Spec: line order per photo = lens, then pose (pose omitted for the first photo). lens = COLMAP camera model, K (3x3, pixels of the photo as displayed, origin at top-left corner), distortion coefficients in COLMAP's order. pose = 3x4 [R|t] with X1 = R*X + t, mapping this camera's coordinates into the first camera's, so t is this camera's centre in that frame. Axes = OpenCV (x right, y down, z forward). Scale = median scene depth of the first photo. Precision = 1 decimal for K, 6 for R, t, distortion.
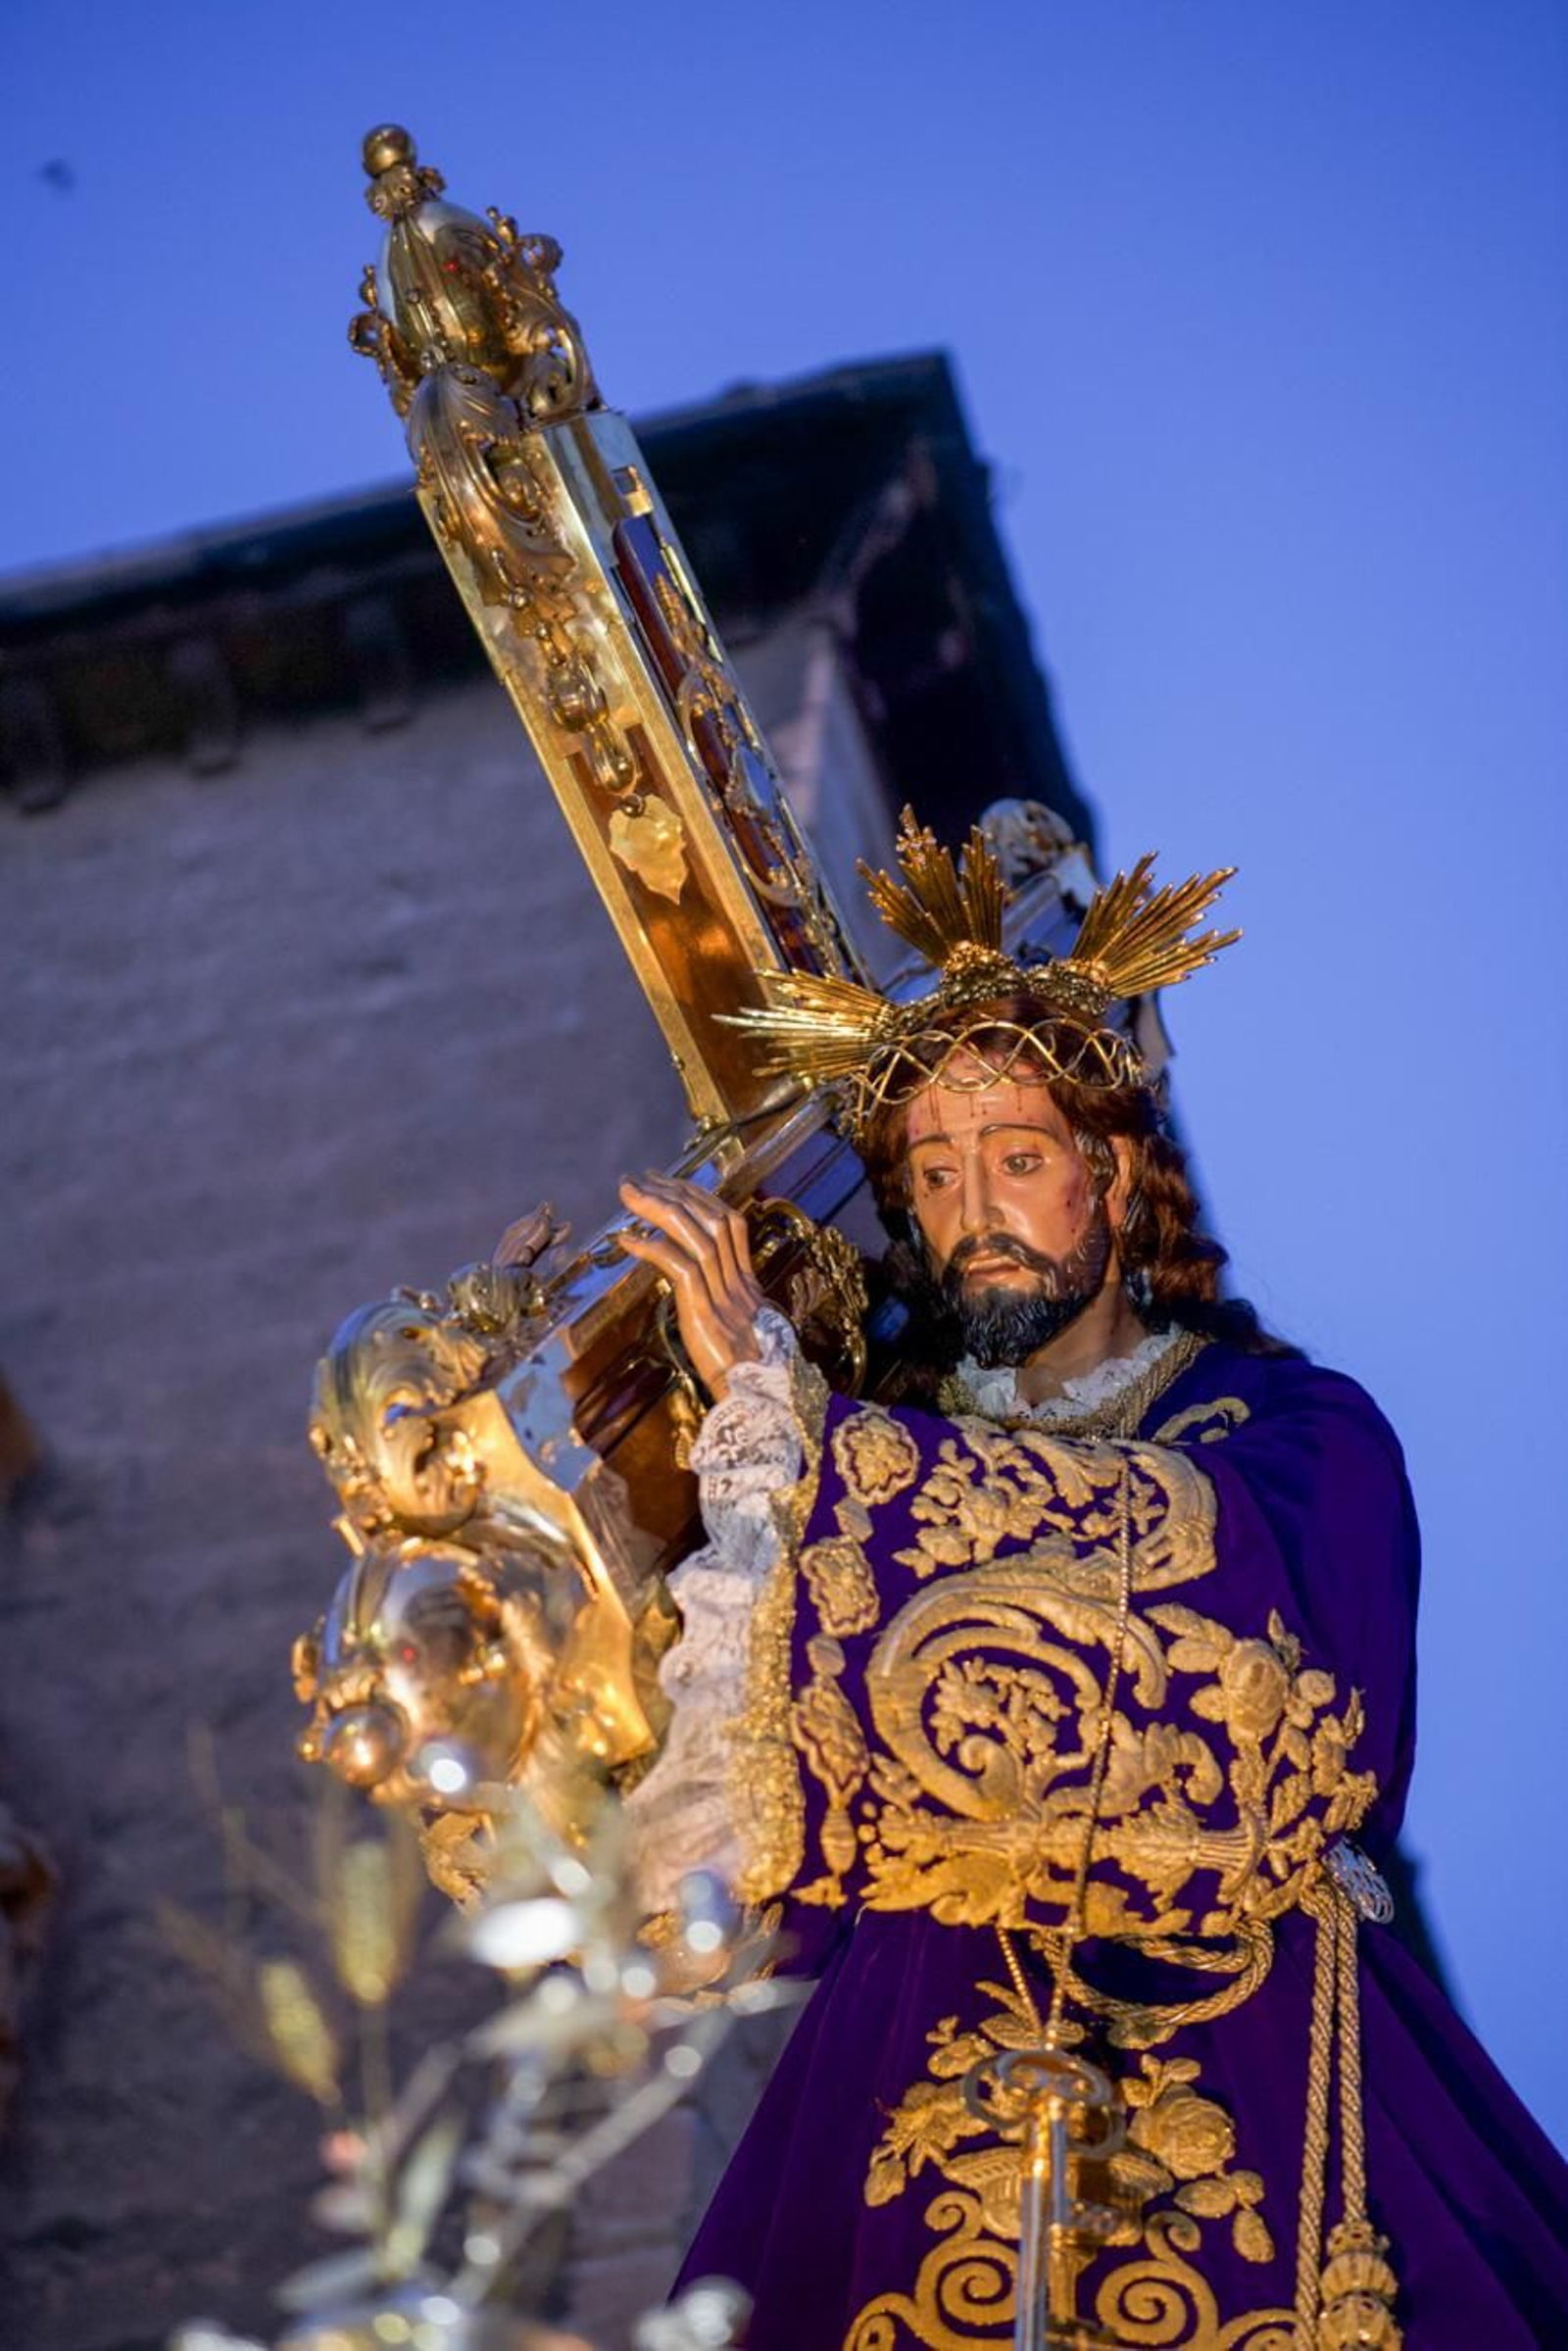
lens RADIAL K [[4445.7, 0, 784.0], [0, 4445.7, 1175.5], [0, 0, 1]] dist [0.293829, 0.140559]
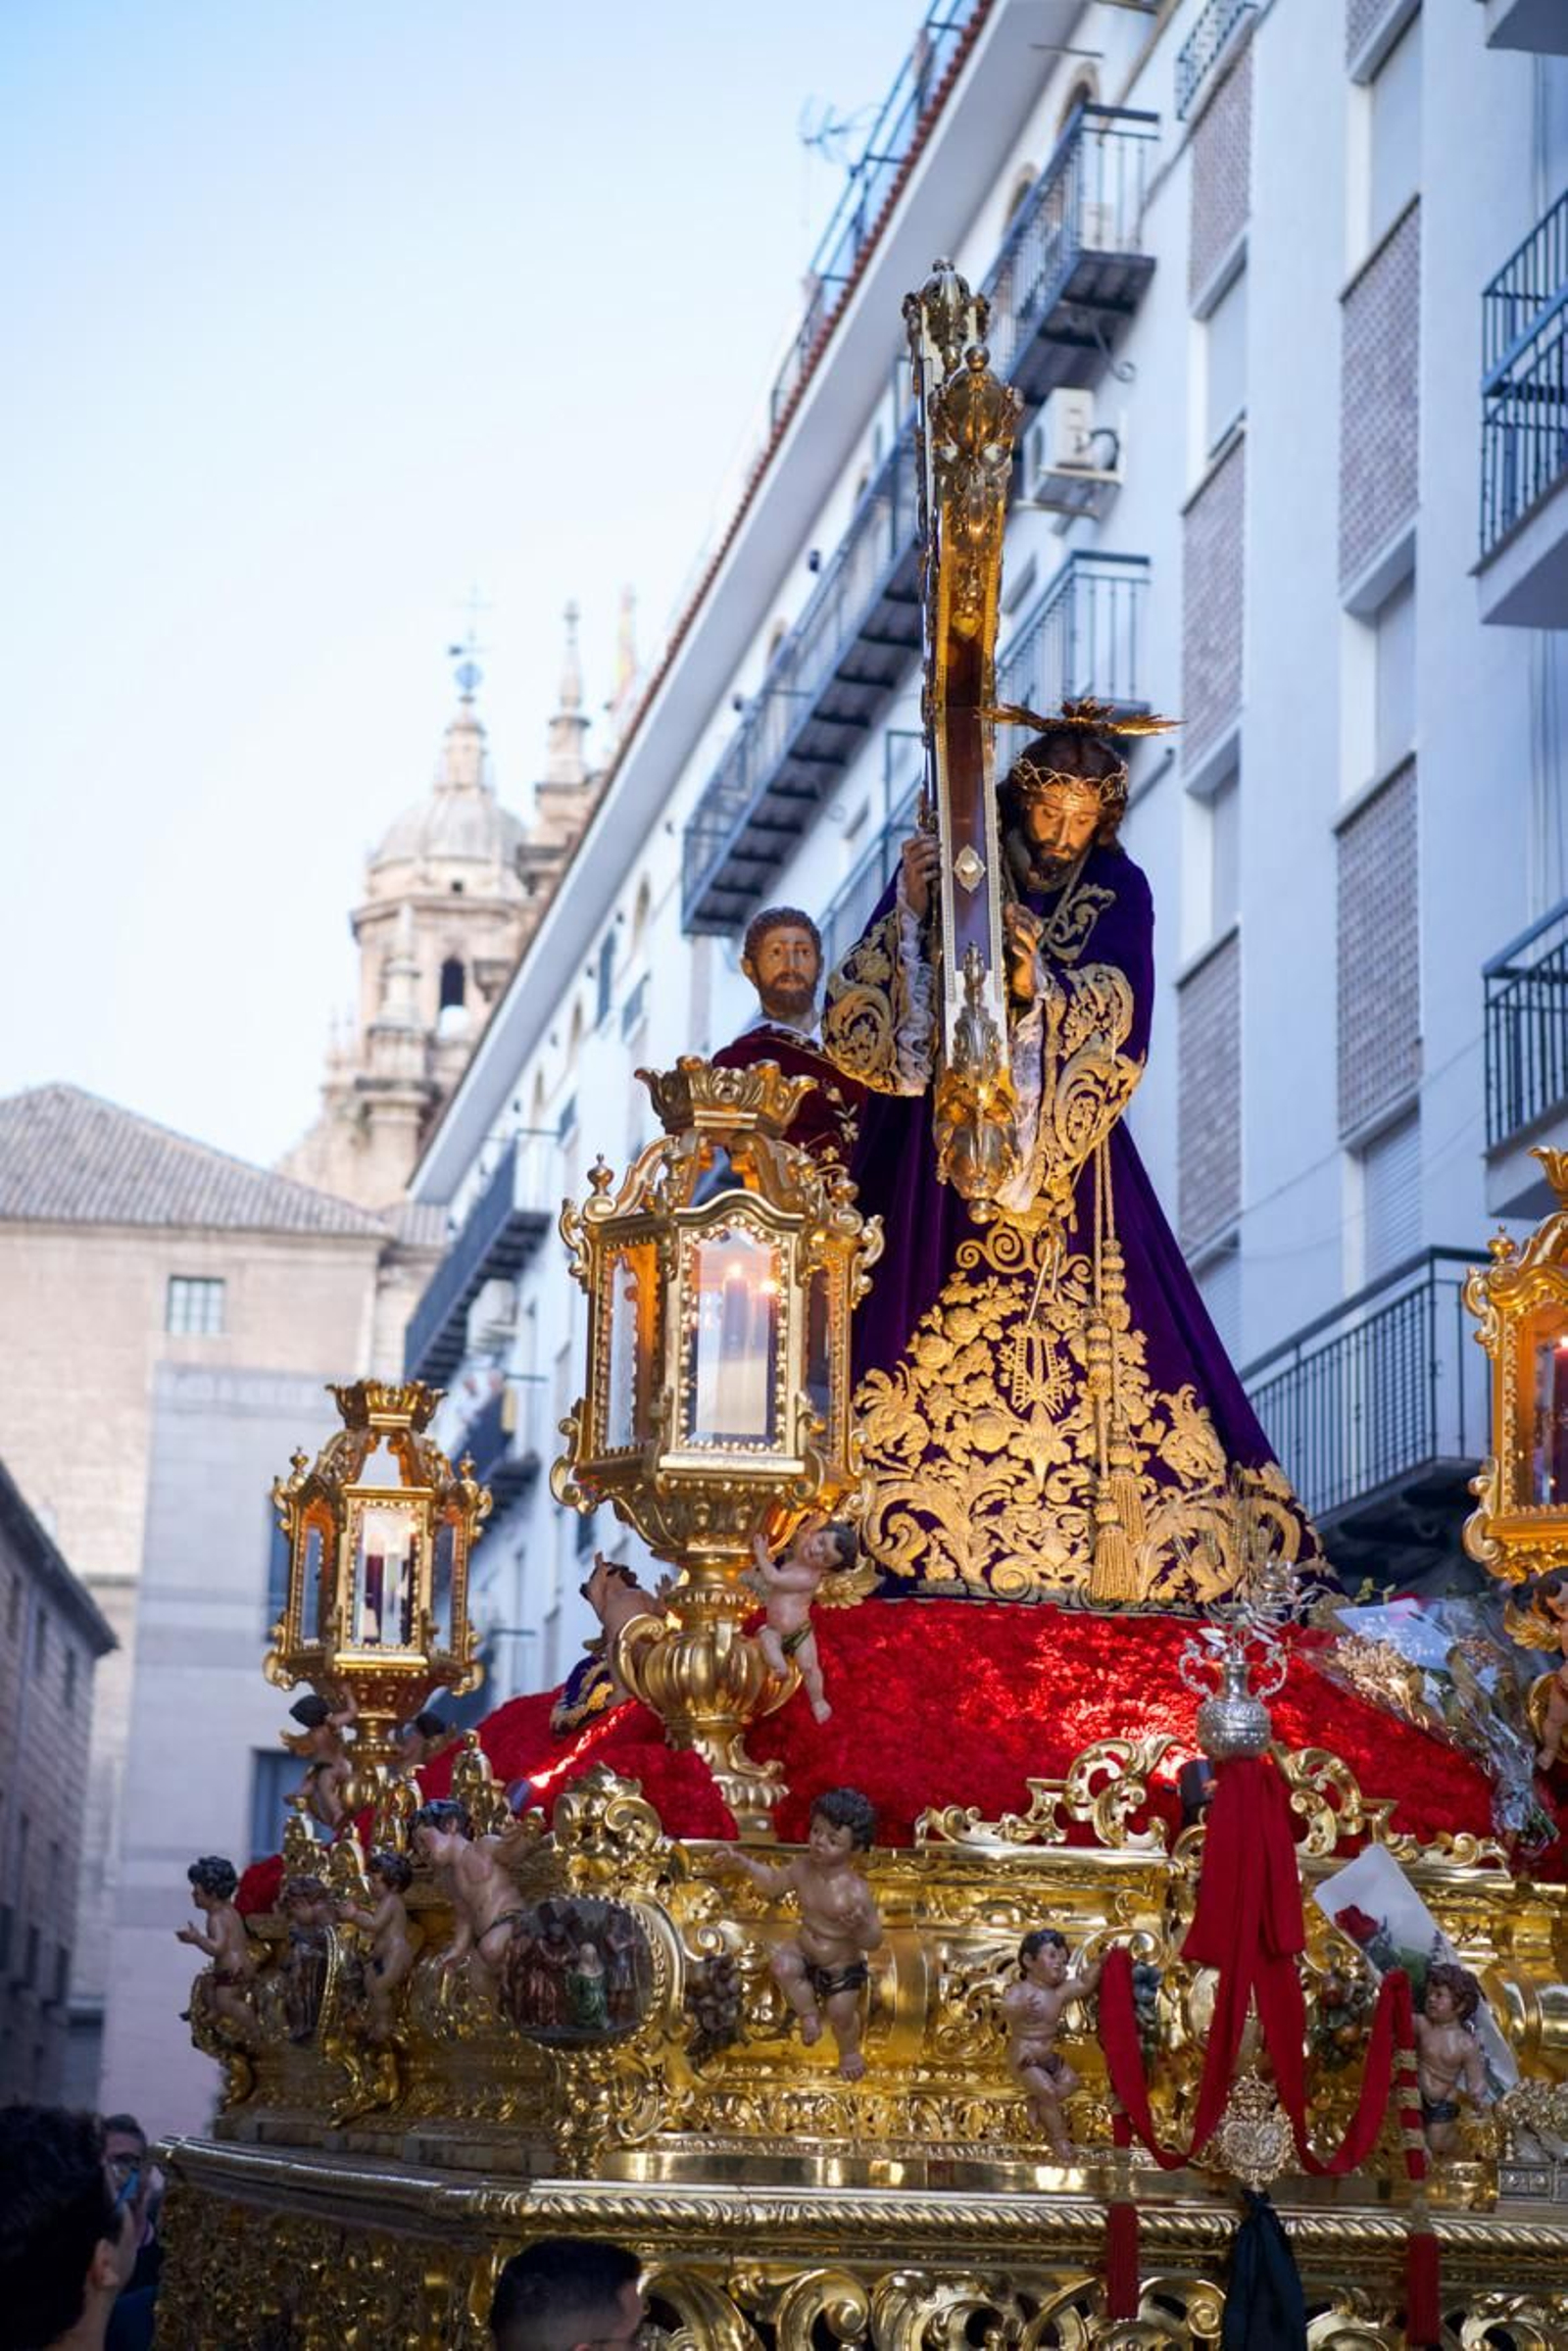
lens RADIAL K [[4445.7, 0, 784.0], [0, 4445.7, 1175.5], [0, 0, 1]] dist [0.293829, 0.140559]
pose [[0.879663, 0.060187, 0.471775, -1.519874], [-0.360573, 0.731240, 0.579030, -1.495146], [-0.310130, -0.679460, 0.664946, -0.969921]]
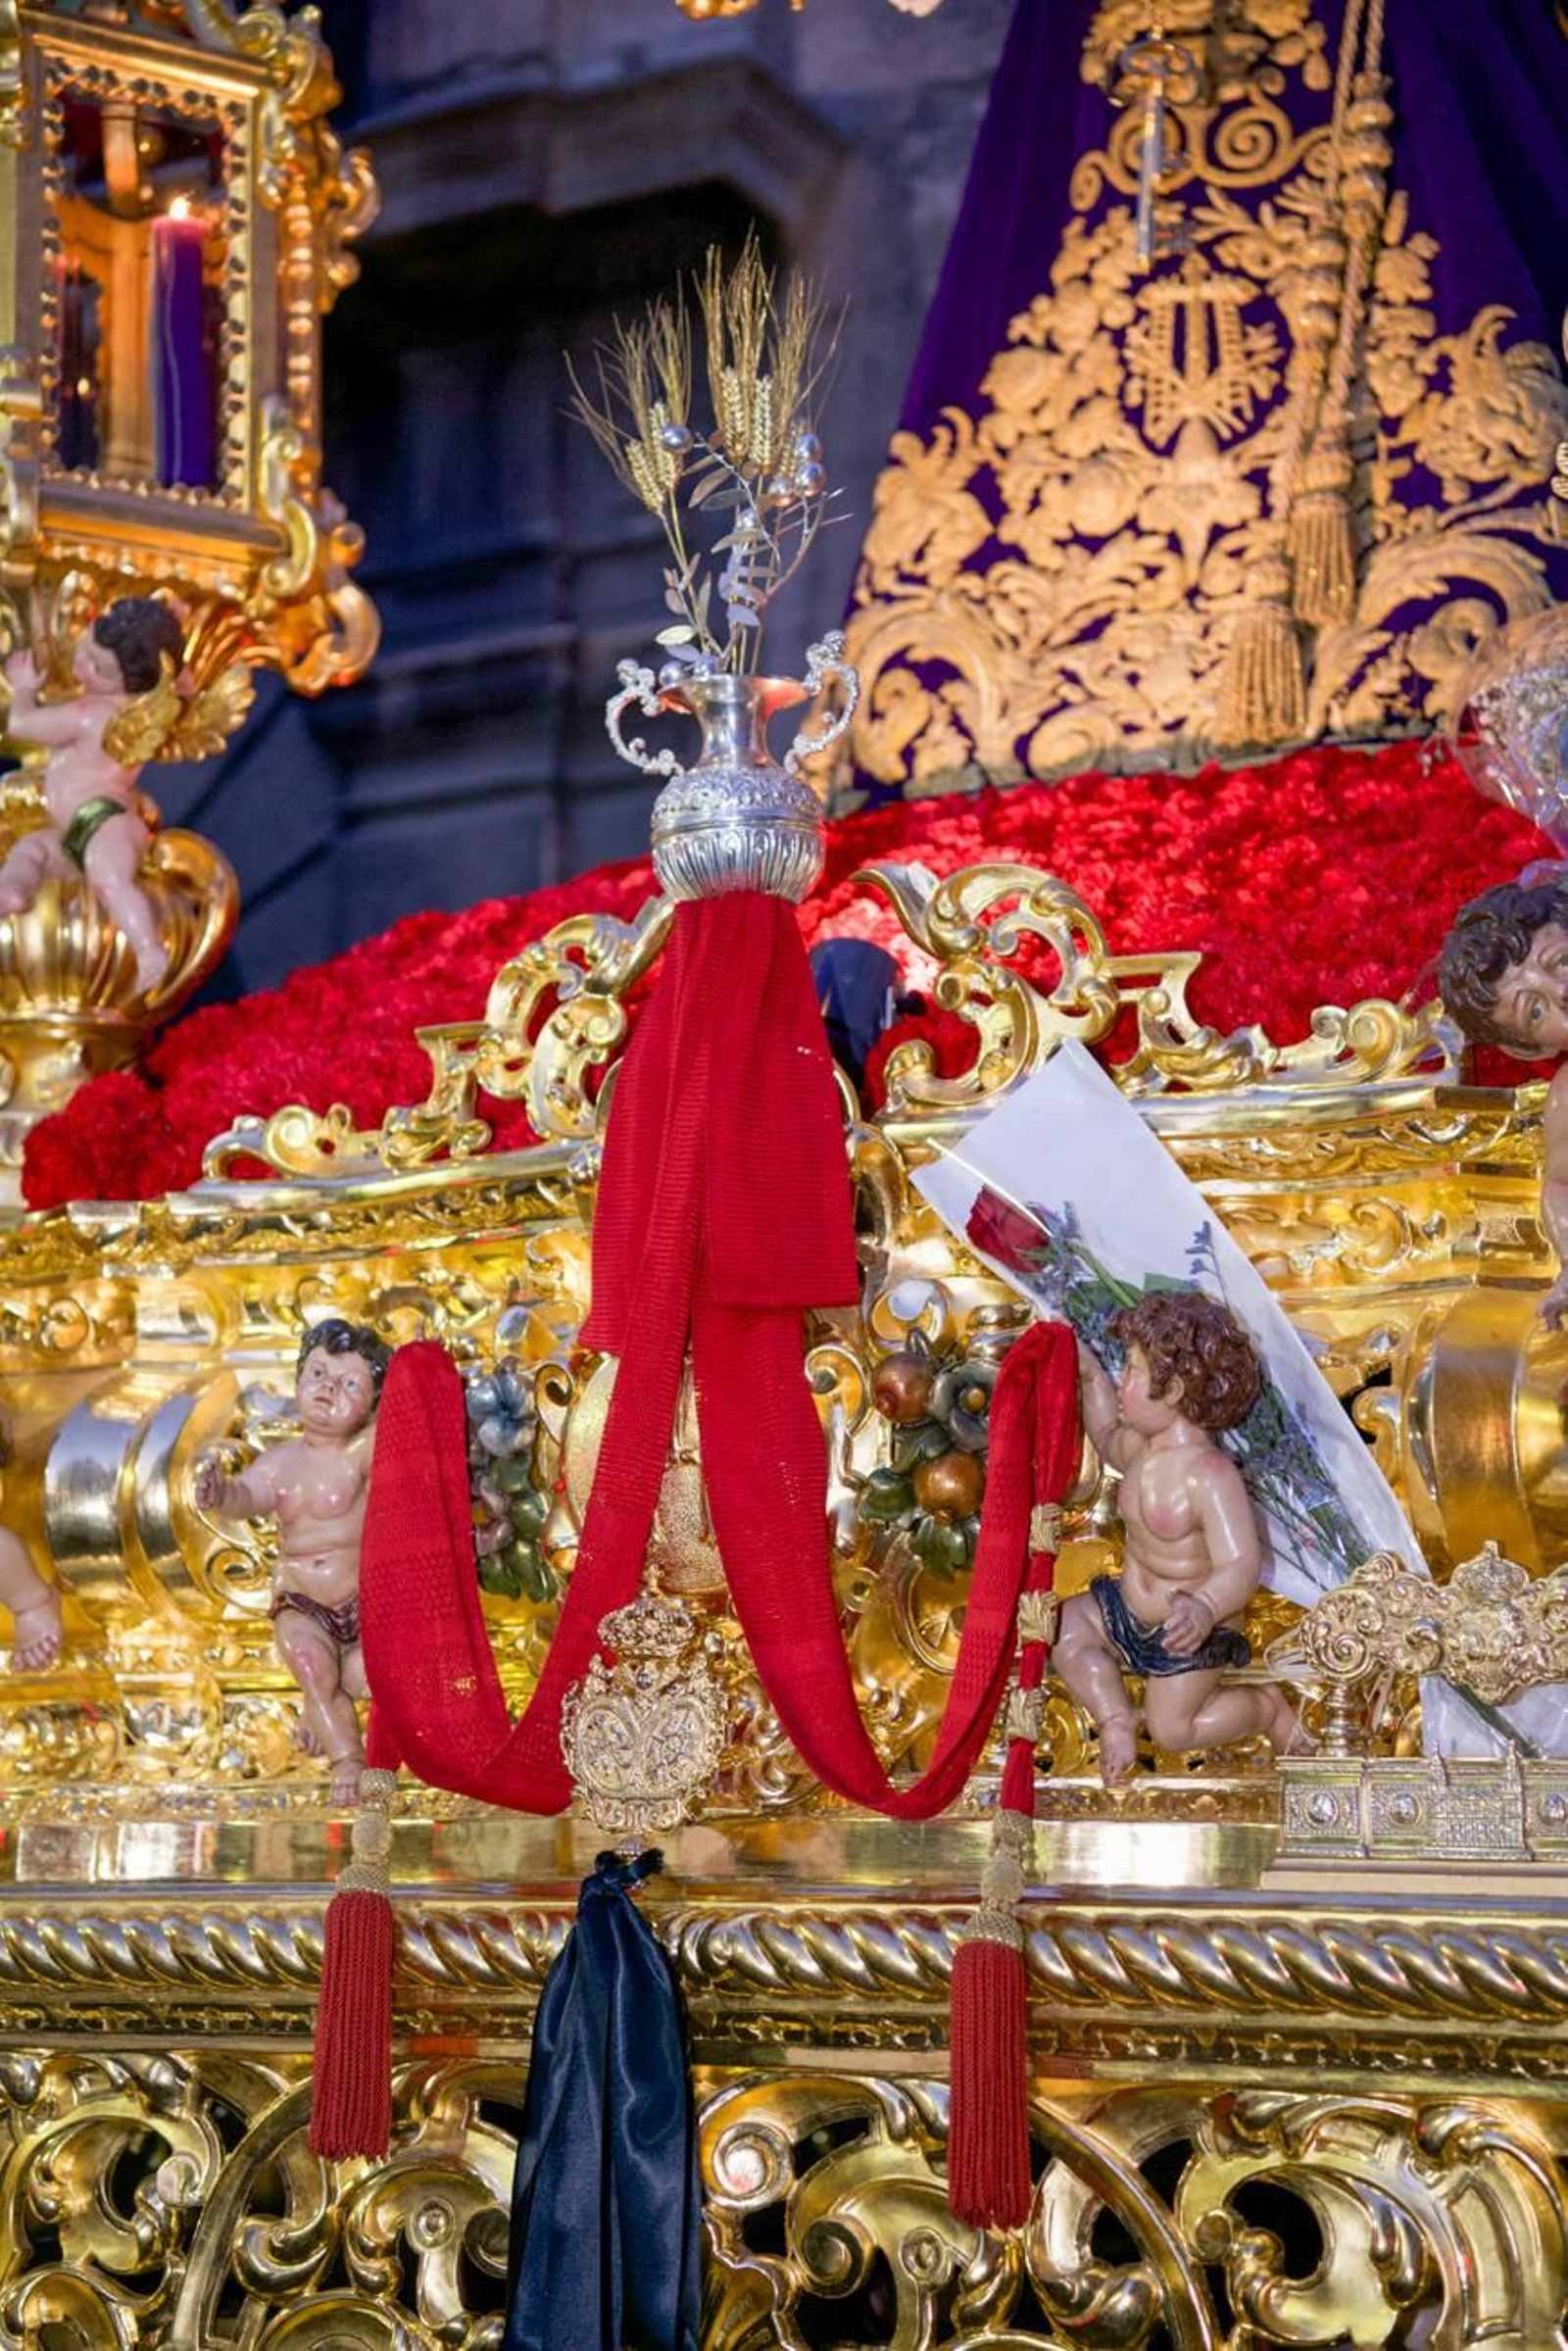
lens RADIAL K [[3869.3, 0, 784.0], [0, 3869.3, 1175.5], [0, 0, 1]] dist [0.225719, 0.172972]
pose [[0.974468, -0.087571, -0.206744, 0.172524], [0.202165, 0.742806, 0.638255, -0.408230], [0.097678, -0.663755, 0.741544, -0.325716]]
